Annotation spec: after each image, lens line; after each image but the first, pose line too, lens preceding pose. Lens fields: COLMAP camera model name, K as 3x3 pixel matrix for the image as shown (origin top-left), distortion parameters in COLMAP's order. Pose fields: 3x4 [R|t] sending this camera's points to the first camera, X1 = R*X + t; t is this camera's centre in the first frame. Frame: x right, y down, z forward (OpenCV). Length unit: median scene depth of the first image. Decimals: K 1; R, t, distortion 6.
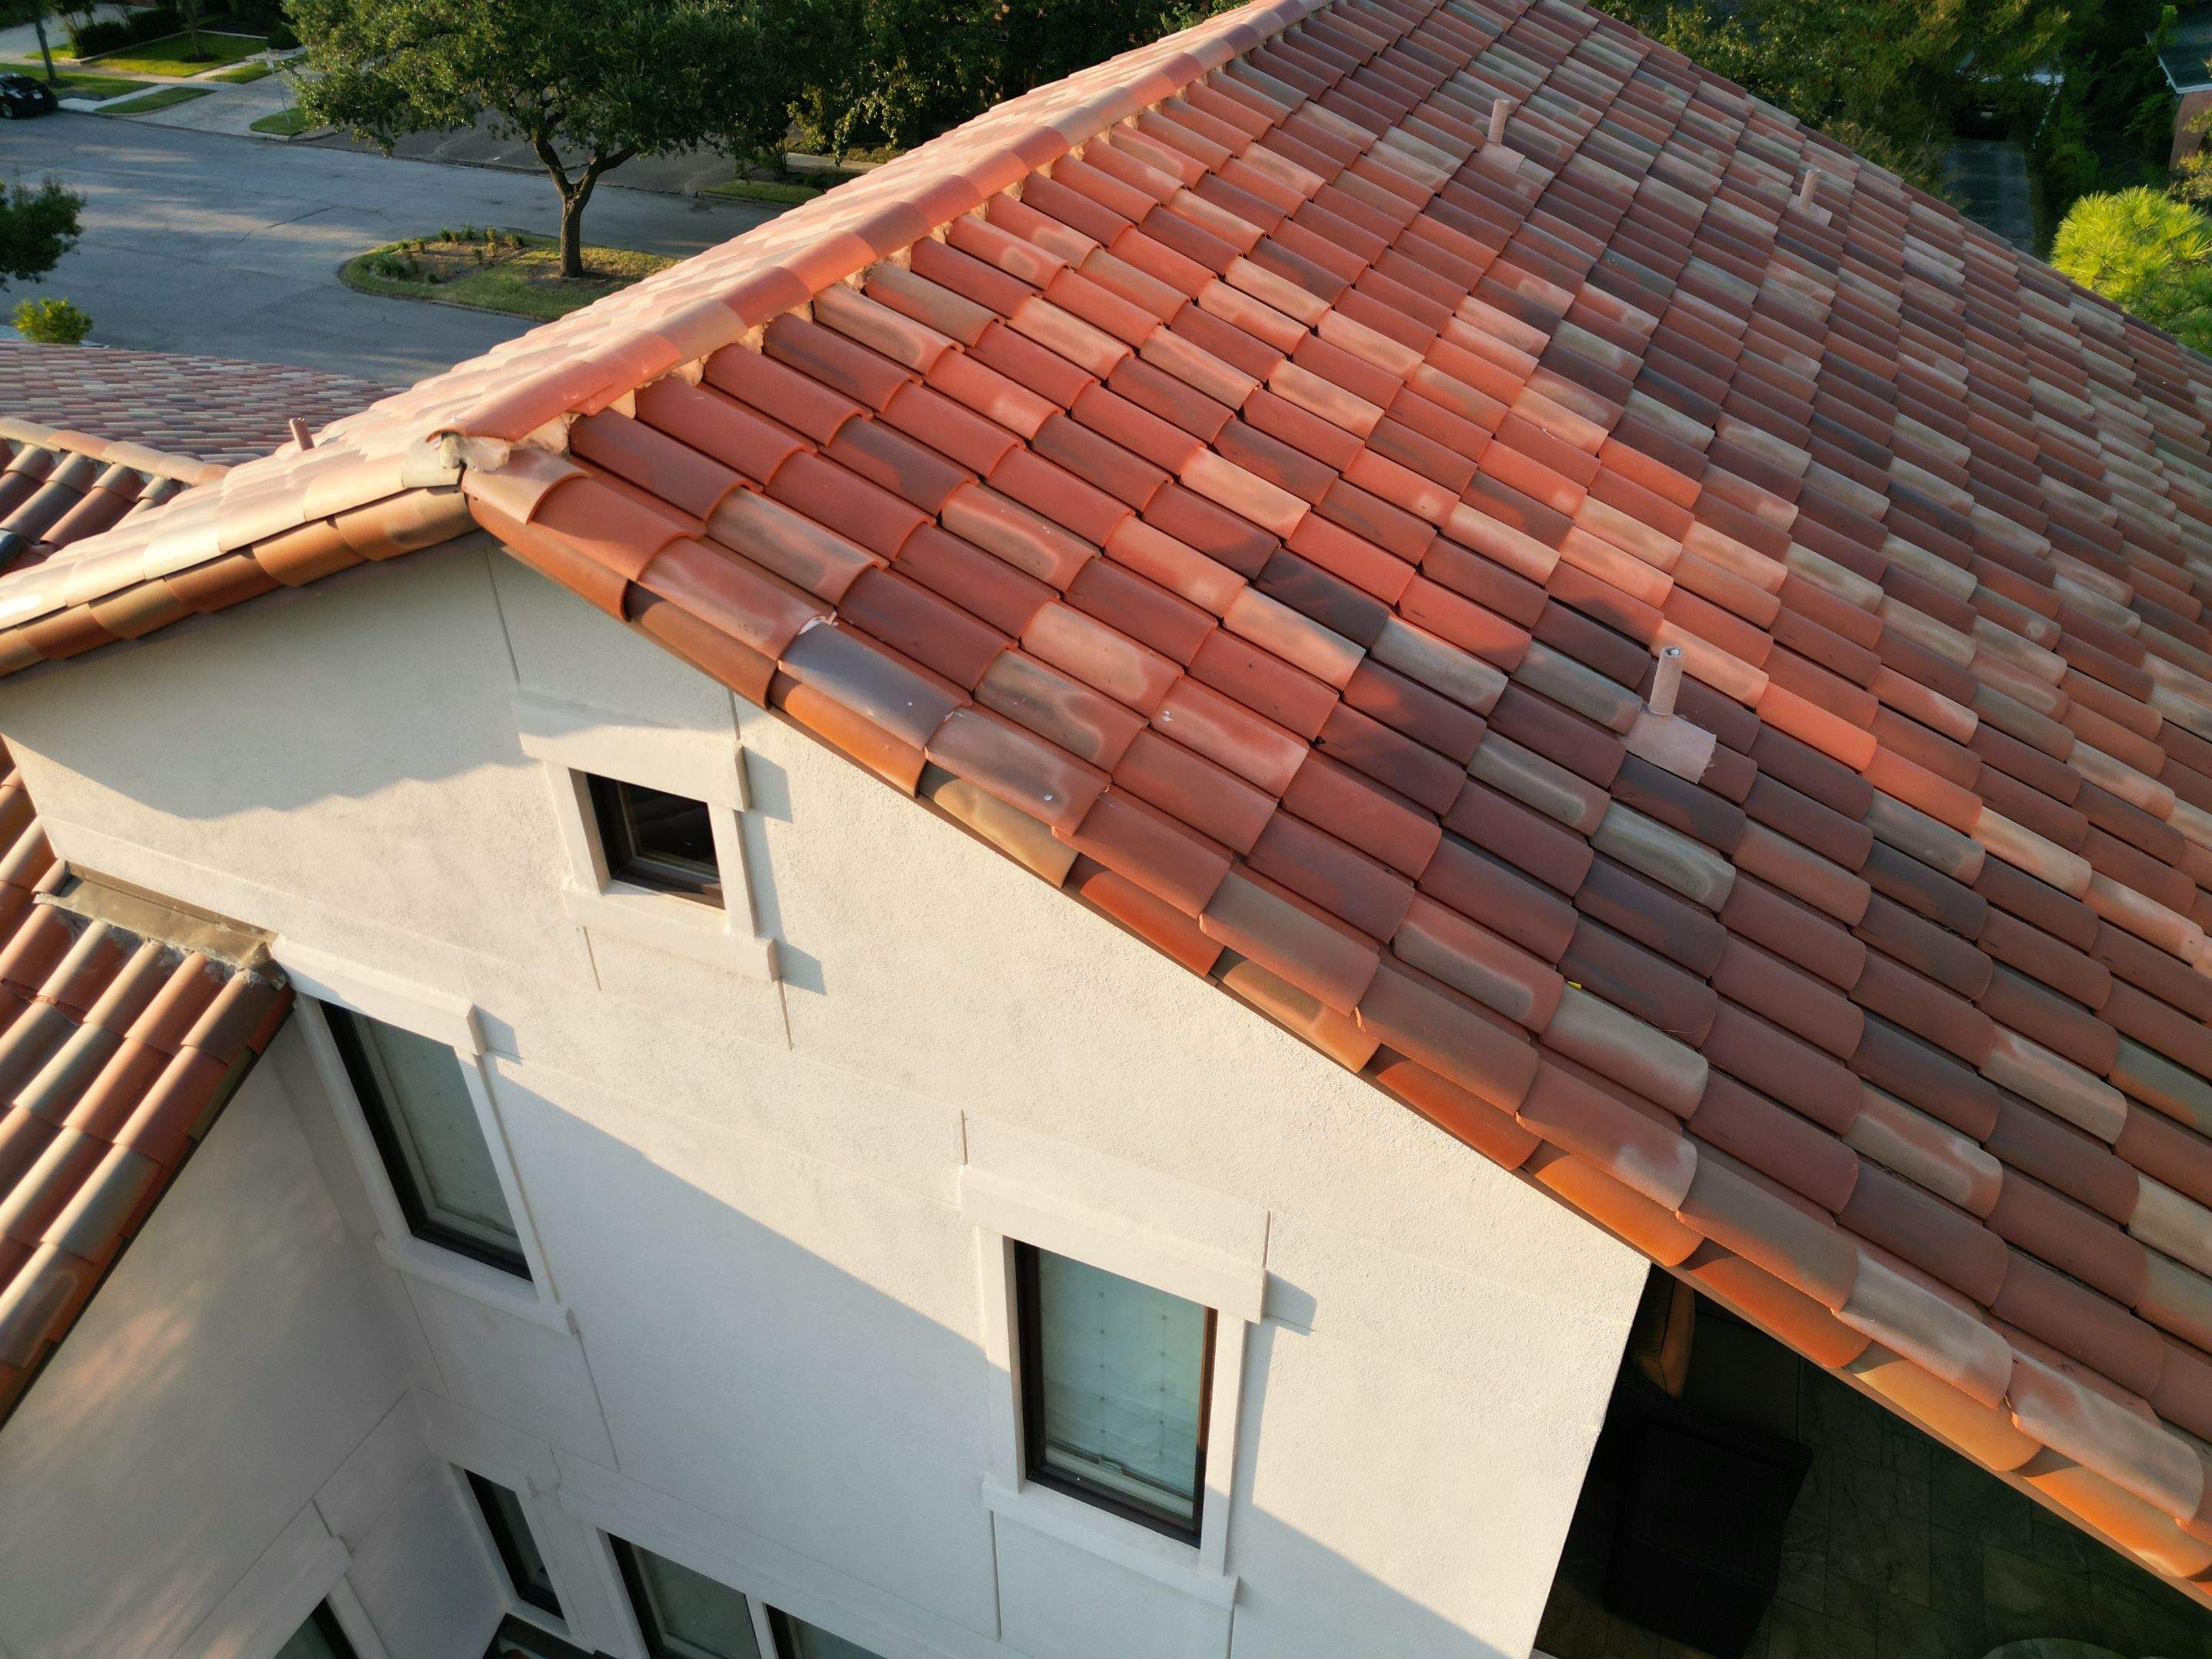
lens RADIAL K [[1558.5, 0, 1107.1], [0, 1558.5, 817.0], [0, 0, 1]] dist [0.047472, -0.035774]
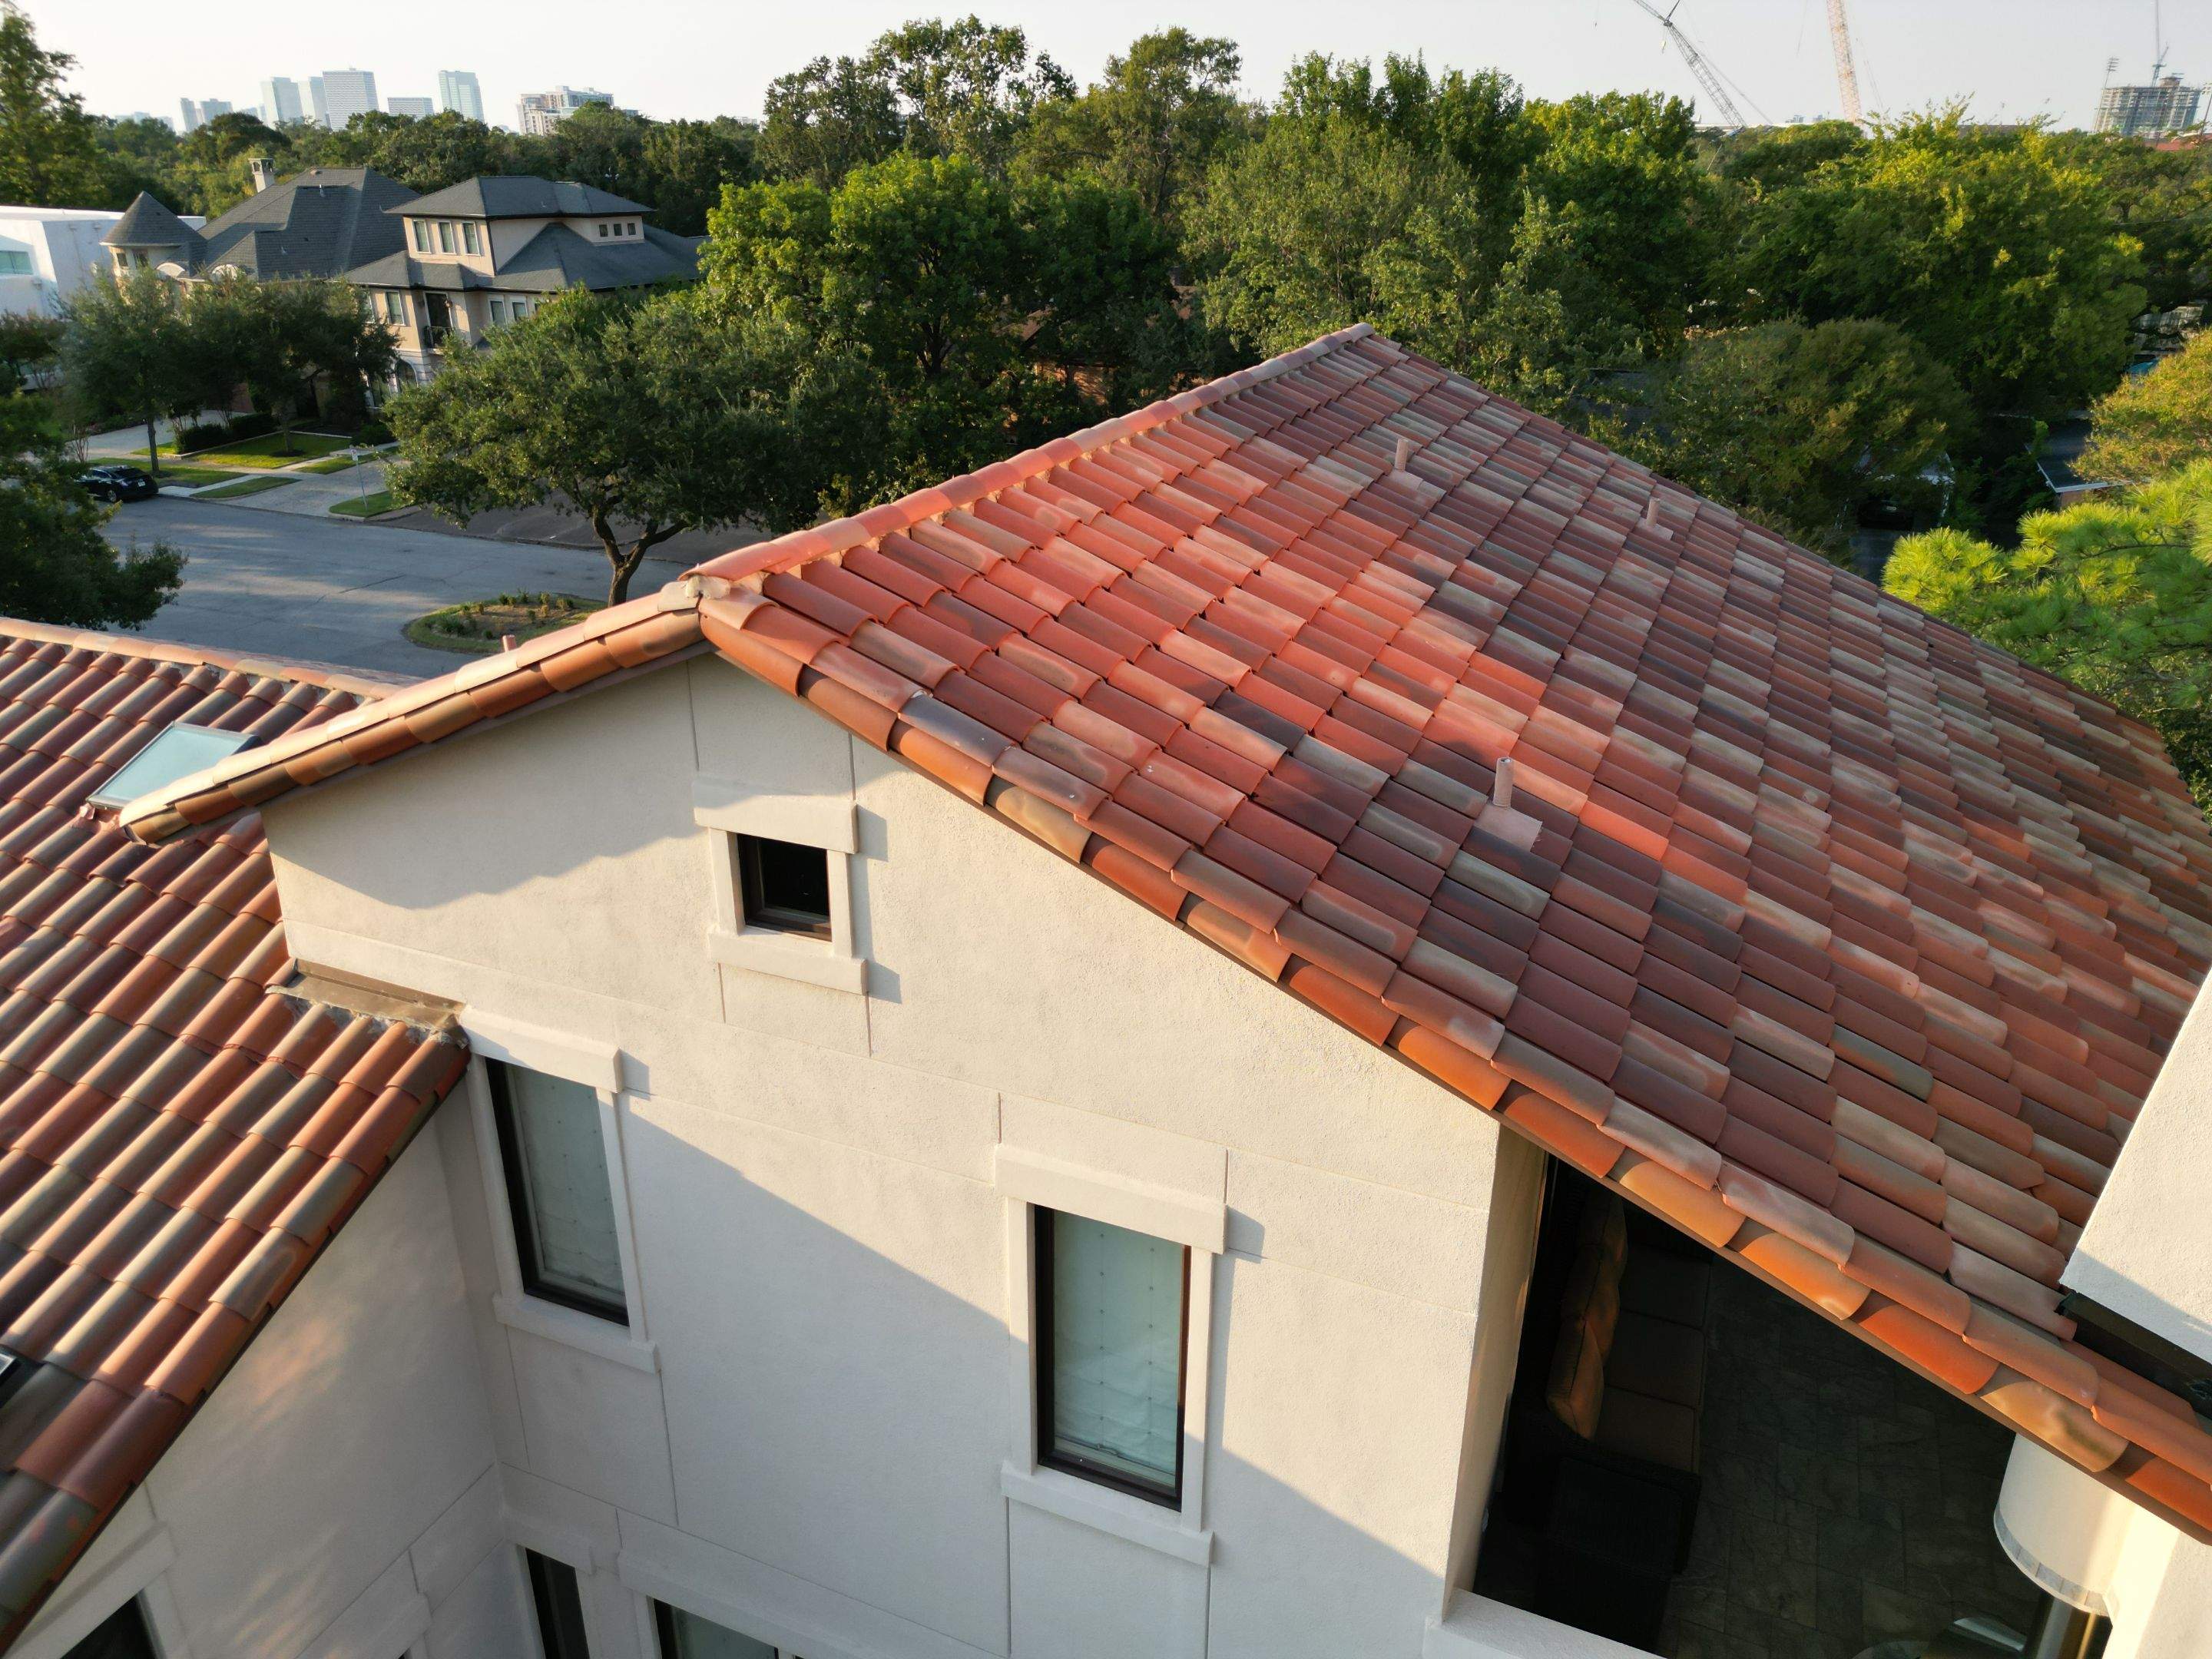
lens RADIAL K [[1558.5, 0, 1109.2], [0, 1558.5, 807.8], [0, 0, 1]] dist [0.047472, -0.035774]
pose [[0.999975, 0.004805, 0.005101, -0.005525], [-0.003488, 0.972623, -0.232364, 0.228425], [-0.006078, 0.232341, 0.972615, -0.314536]]
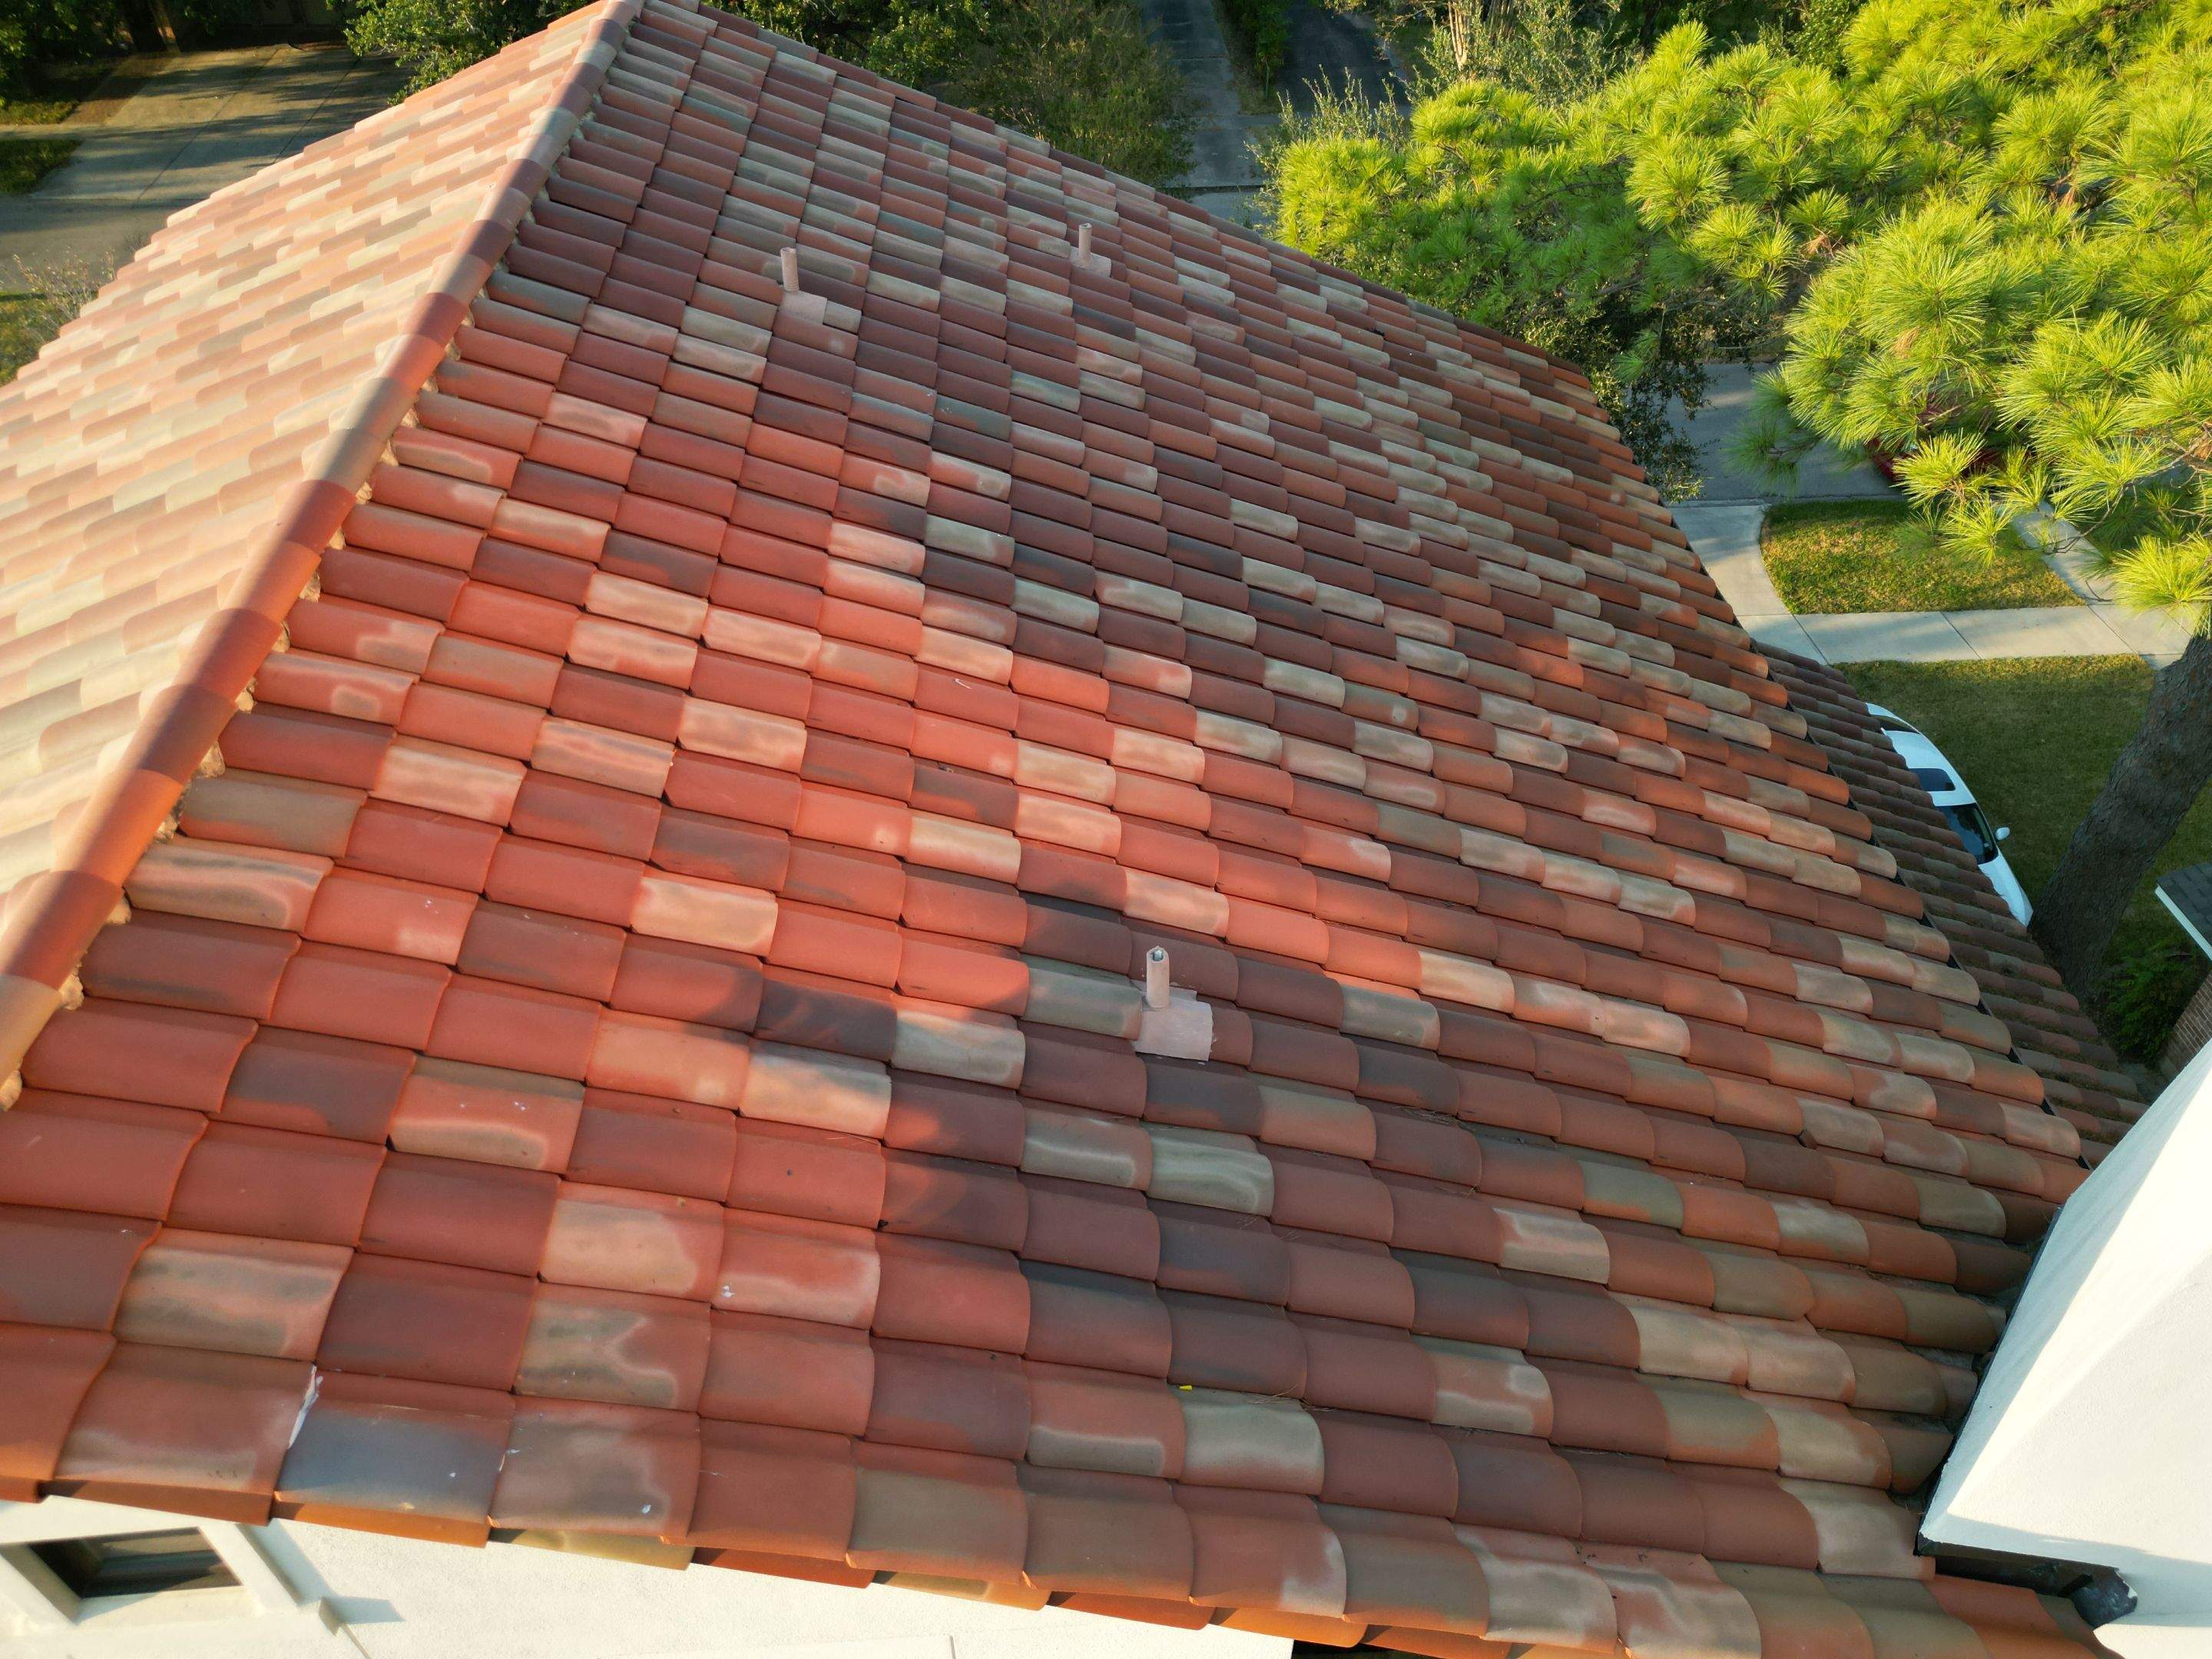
lens RADIAL K [[1558.5, 0, 1100.1], [0, 1558.5, 820.5], [0, 0, 1]] dist [0.047472, -0.035774]
pose [[0.898585, -0.288496, 0.330630, 0.007085], [0.258347, 0.956880, 0.132805, -0.289495], [-0.354687, -0.033920, 0.934370, 0.038820]]
